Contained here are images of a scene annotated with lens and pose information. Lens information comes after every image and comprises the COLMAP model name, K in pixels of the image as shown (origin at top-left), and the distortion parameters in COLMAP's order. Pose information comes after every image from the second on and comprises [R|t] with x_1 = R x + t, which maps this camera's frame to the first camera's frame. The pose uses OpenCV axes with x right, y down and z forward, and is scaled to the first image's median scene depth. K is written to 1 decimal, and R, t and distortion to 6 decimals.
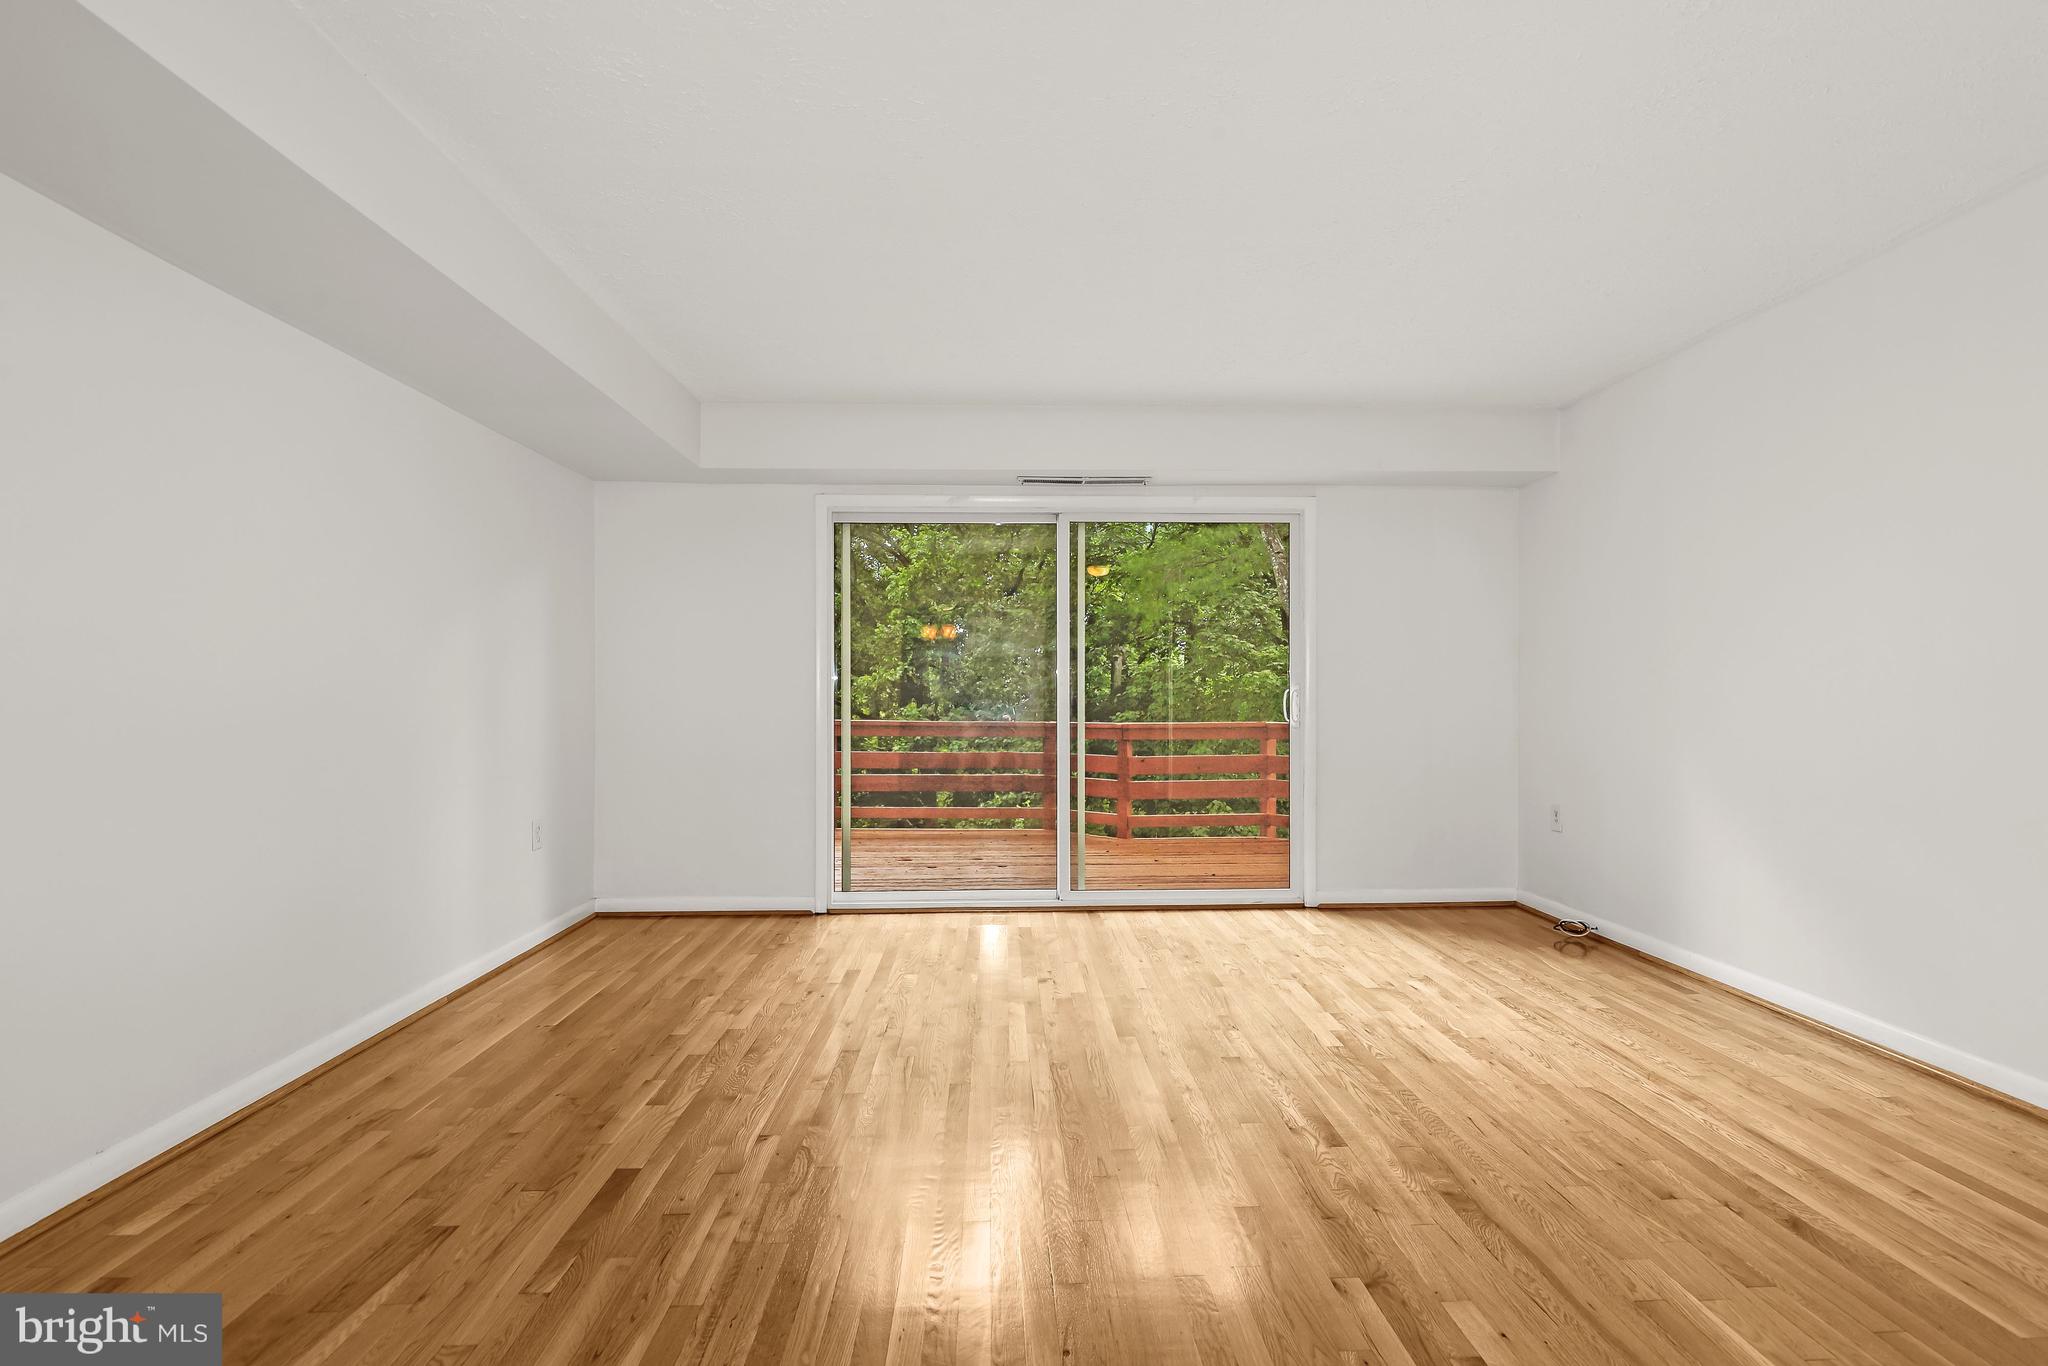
lens RADIAL K [[957.4, 0, 1002.3], [0, 957.4, 697.2], [0, 0, 1]] dist [0.003254, 0.000251]
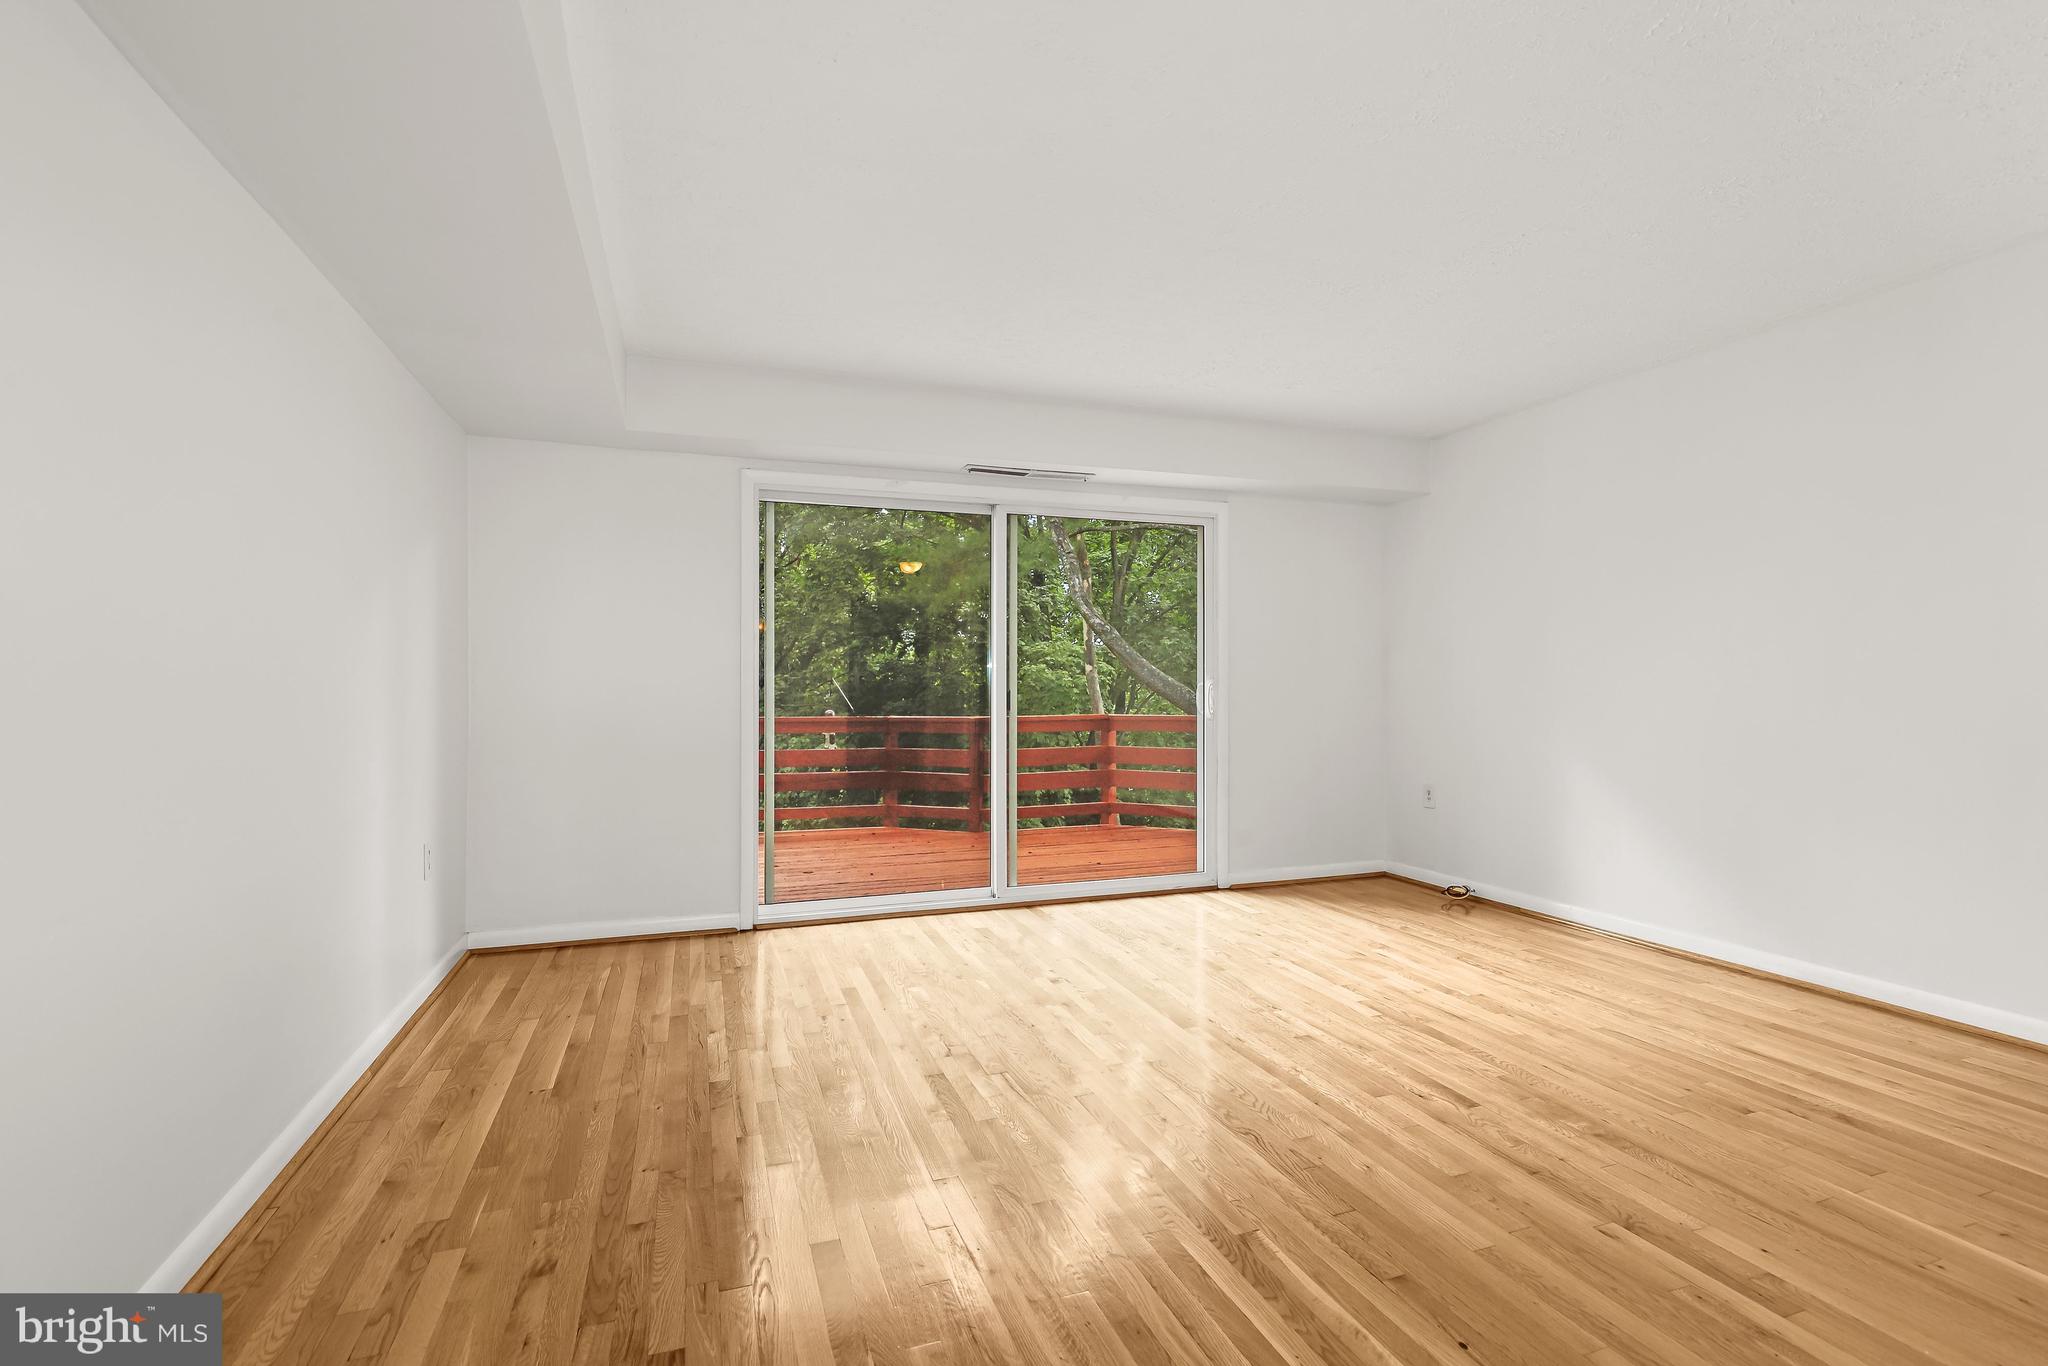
lens RADIAL K [[957.4, 0, 1007.1], [0, 957.4, 669.8], [0, 0, 1]] dist [0.003254, 0.000251]
pose [[0.953339, 0.005300, 0.301855, -0.282498], [0.001203, 0.999771, -0.021355, -0.000645], [-0.301899, 0.020722, 0.953115, 0.070044]]
